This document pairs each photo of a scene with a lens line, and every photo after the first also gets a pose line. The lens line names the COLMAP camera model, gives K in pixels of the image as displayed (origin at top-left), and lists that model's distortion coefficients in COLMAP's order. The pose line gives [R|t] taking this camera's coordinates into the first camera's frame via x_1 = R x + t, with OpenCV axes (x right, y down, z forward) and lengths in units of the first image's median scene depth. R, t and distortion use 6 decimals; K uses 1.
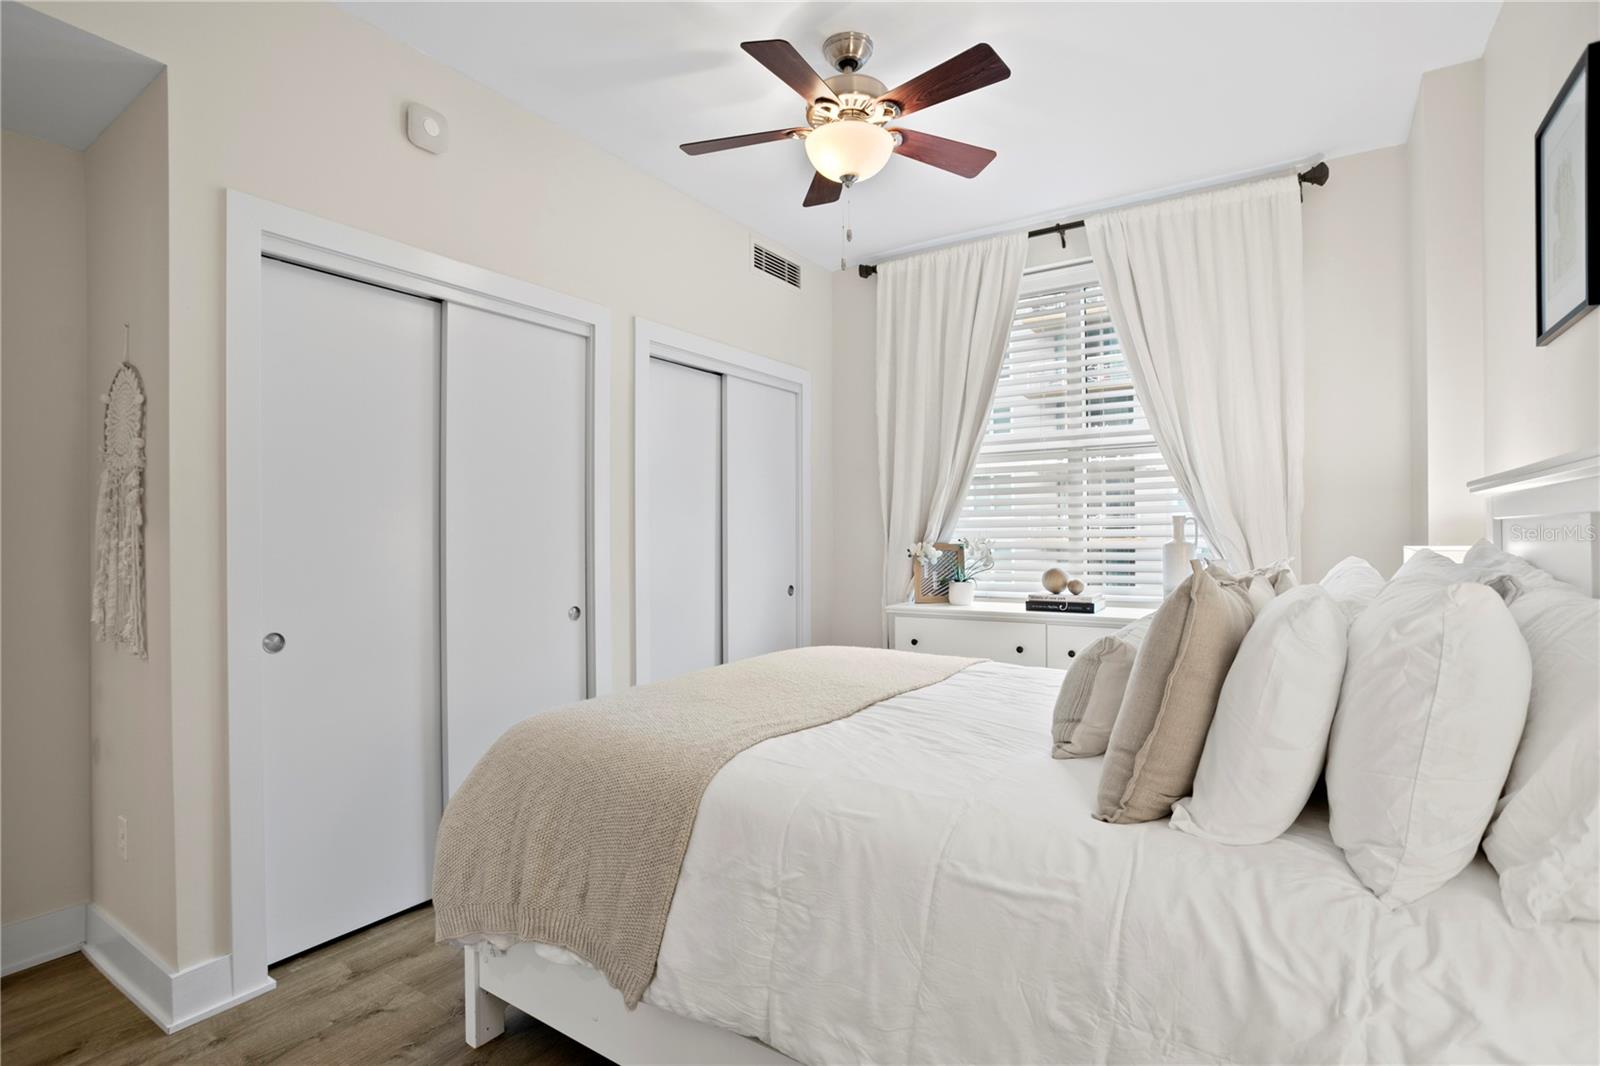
lens RADIAL K [[771.9, 0, 777.8], [0, 771.9, 535.2], [0, 0, 1]] dist [-0.048146, 0.024468]
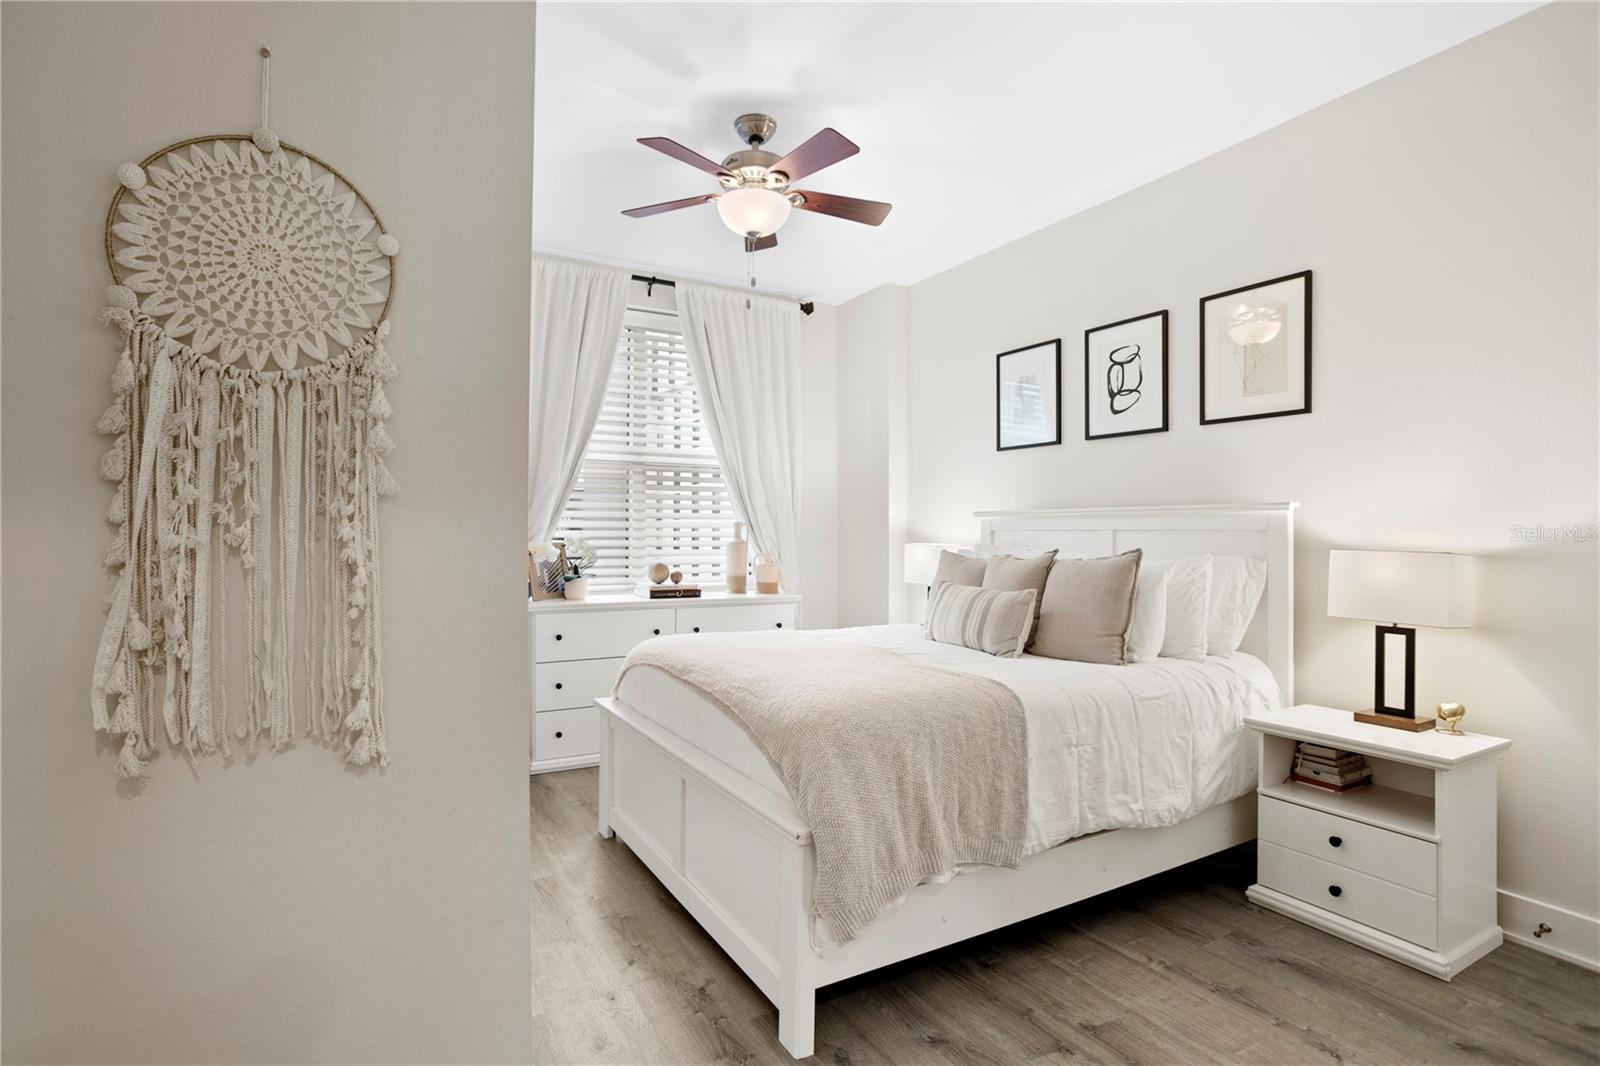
lens RADIAL K [[771.9, 0, 777.8], [0, 771.9, 535.2], [0, 0, 1]] dist [-0.048146, 0.024468]
pose [[0.448604, 0.003860, 0.893722, -0.672639], [-0.004529, 0.999988, -0.002046, 0.001386], [-0.893719, -0.003130, 0.448616, 0.304328]]
